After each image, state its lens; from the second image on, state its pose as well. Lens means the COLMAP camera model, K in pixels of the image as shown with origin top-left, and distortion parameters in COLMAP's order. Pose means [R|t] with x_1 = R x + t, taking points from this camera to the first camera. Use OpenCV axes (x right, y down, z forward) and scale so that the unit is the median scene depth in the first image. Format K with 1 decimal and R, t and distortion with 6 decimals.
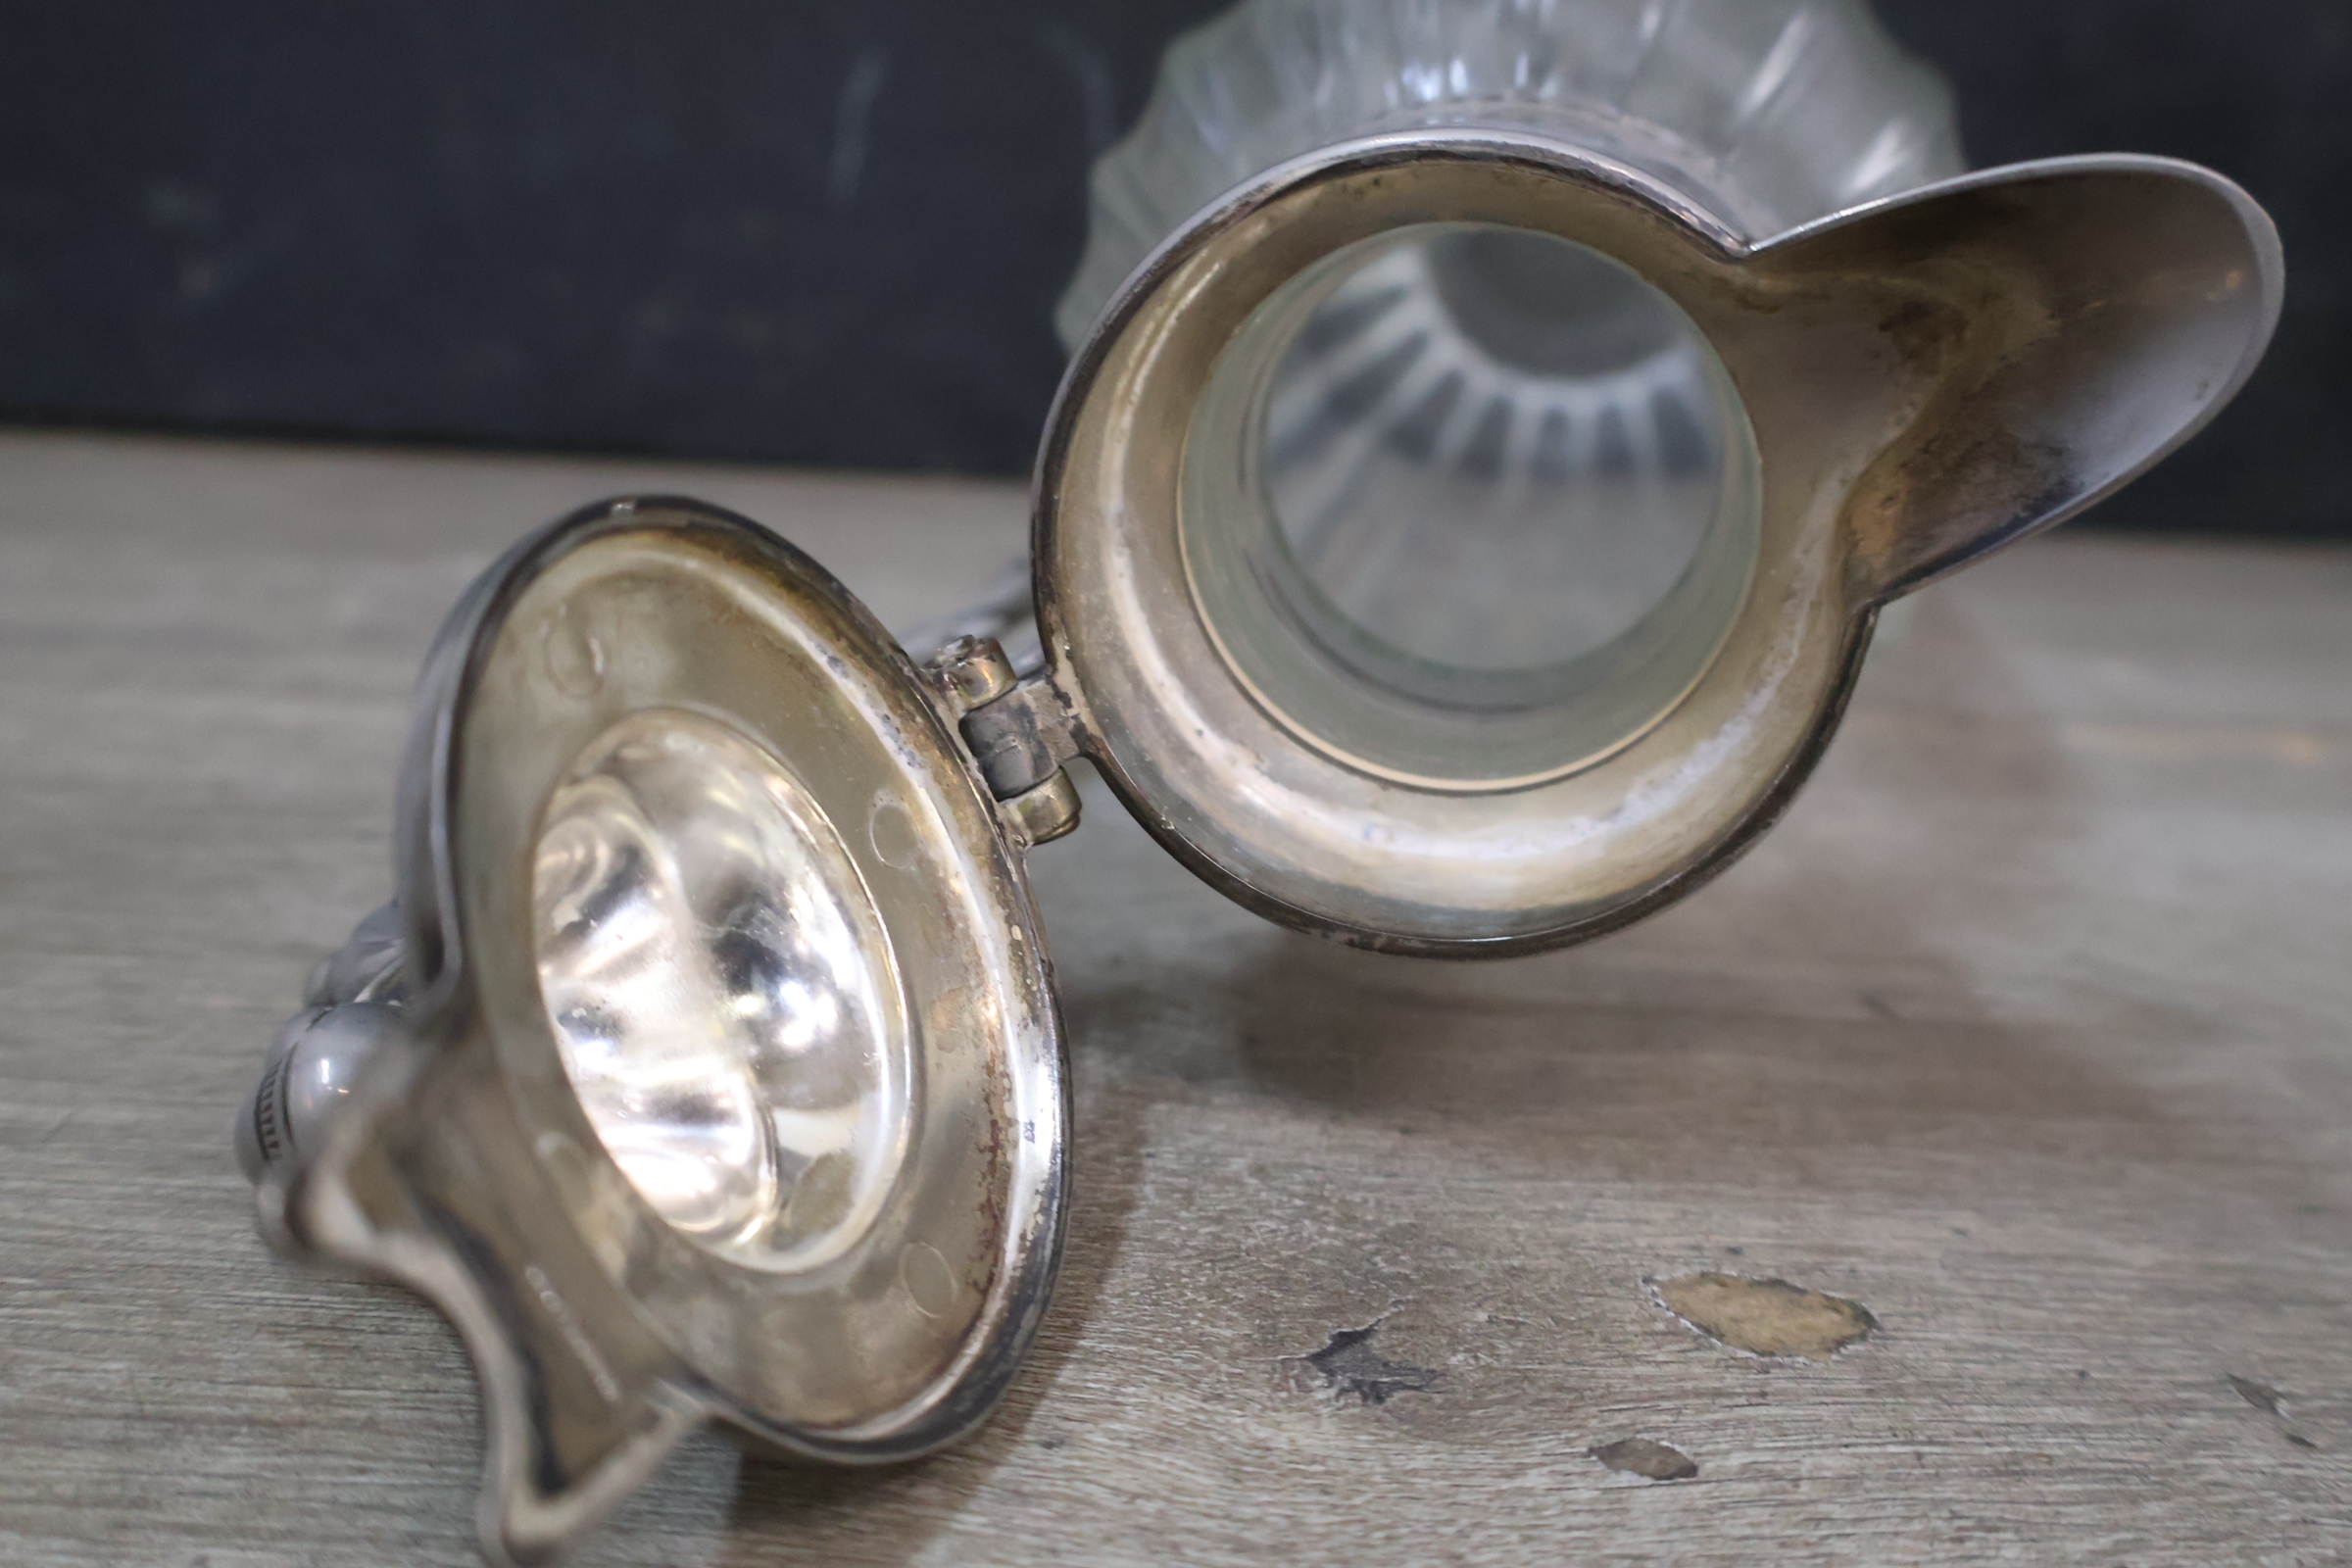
lens RADIAL K [[2240.3, 0, 1167.6], [0, 2240.3, 788.8], [0, 0, 1]] dist [0.007030, 0.000000]
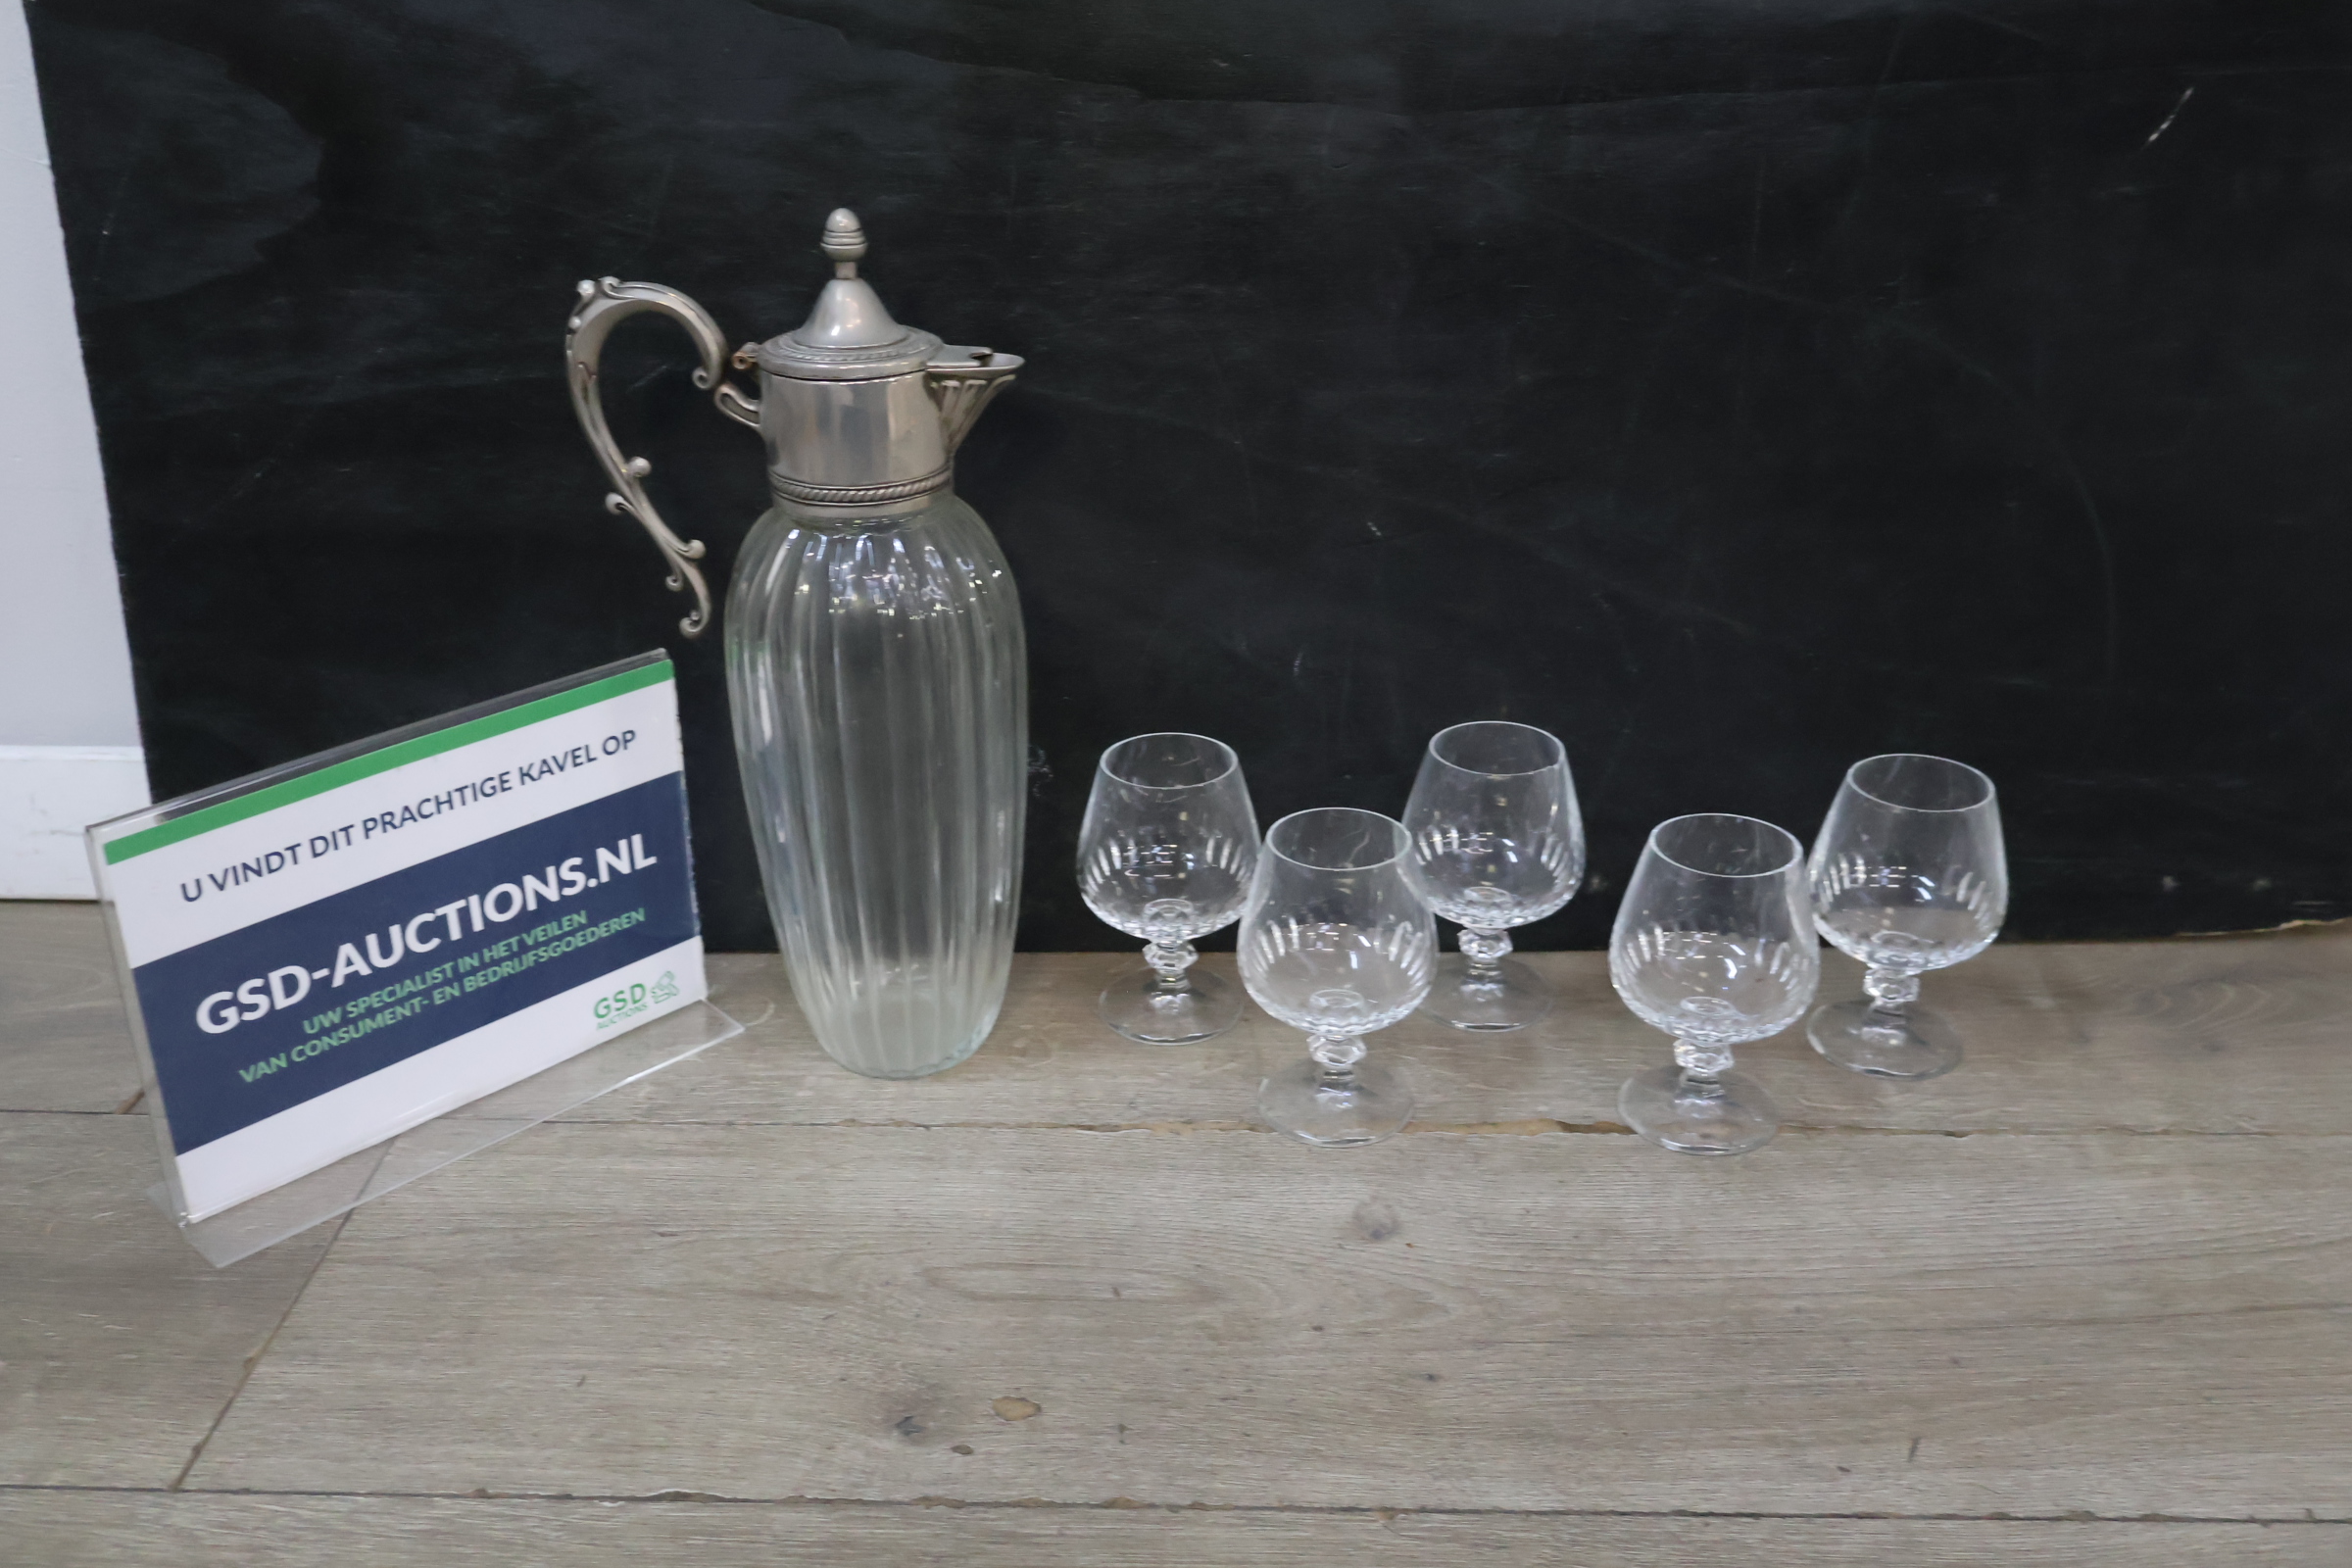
lens RADIAL K [[2240.3, 0, 1159.9], [0, 2240.3, 780.3], [0, 0, 1]] dist [0.007030, 0.000000]
pose [[0.994339, -0.038039, -0.099211, 0.909646], [0.046565, 0.995285, 0.085082, -1.146416], [0.095506, -0.089221, 0.991422, -2.695509]]
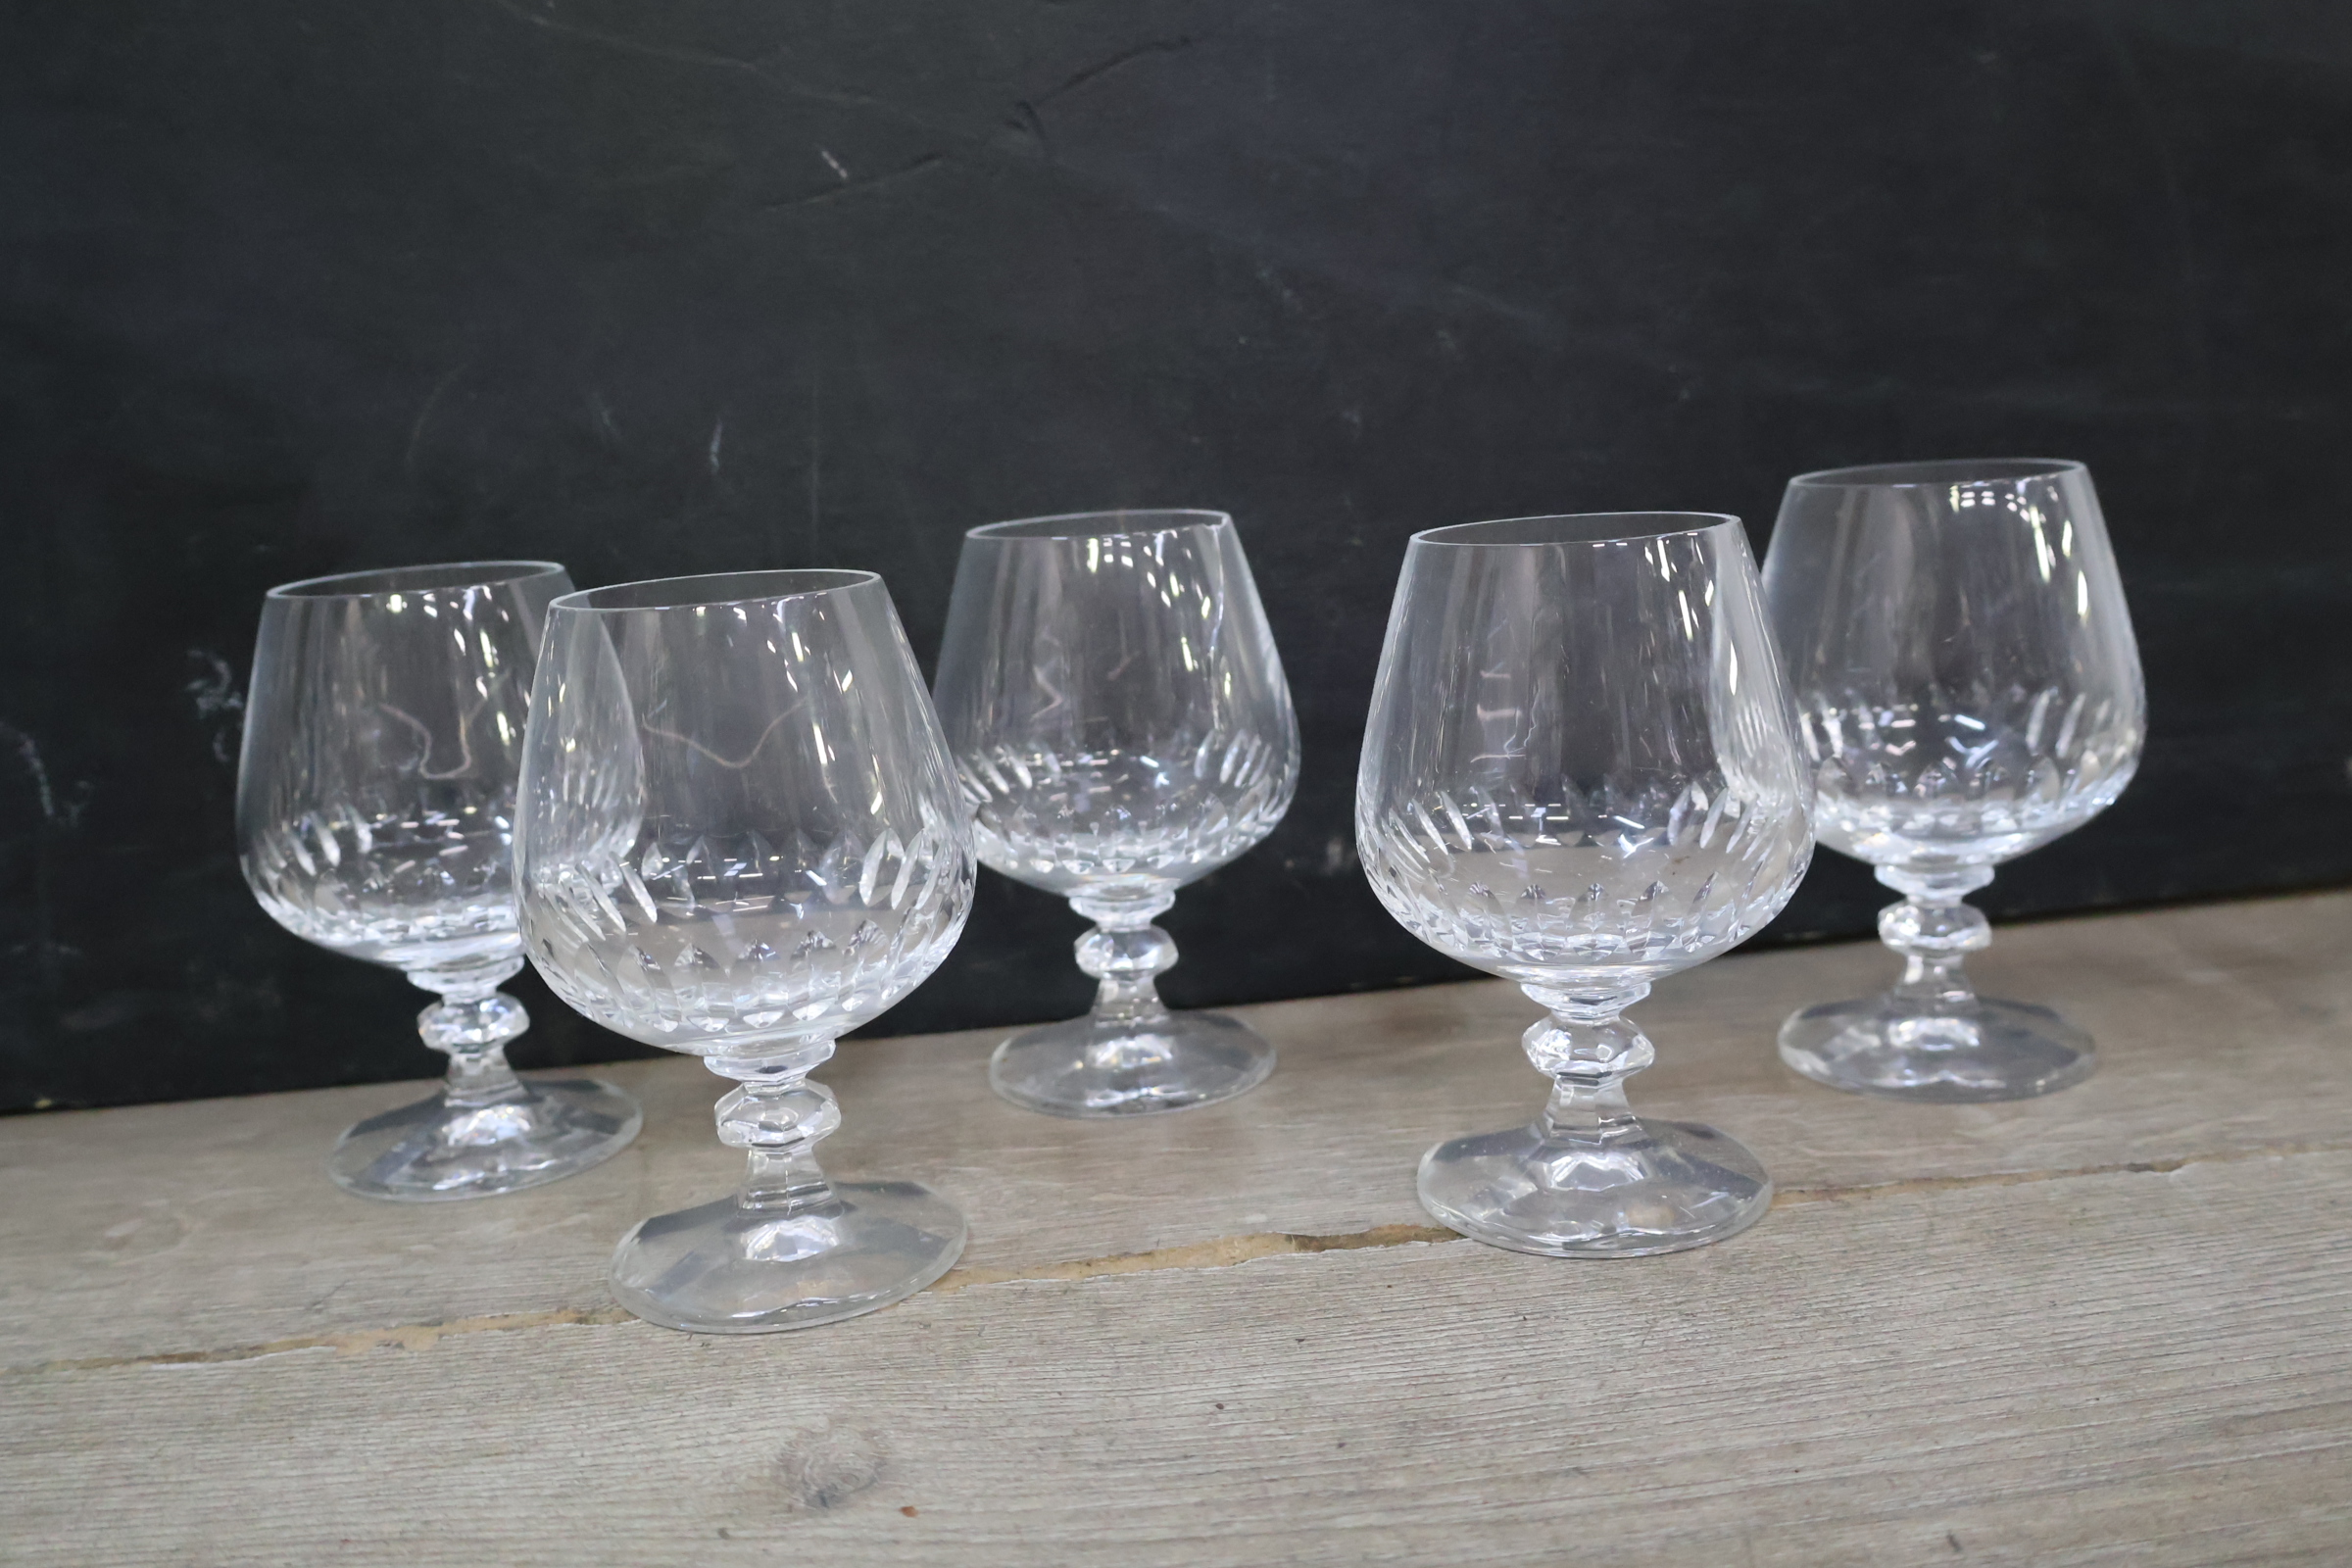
lens RADIAL K [[2240.3, 0, 1171.7], [0, 2240.3, 776.0], [0, 0, 1]] dist [0.007030, 0.000000]
pose [[0.991010, -0.132066, 0.021401, 1.142827], [0.133776, 0.980388, -0.144719, -0.158363], [-0.001869, 0.146281, 0.989241, -0.215624]]
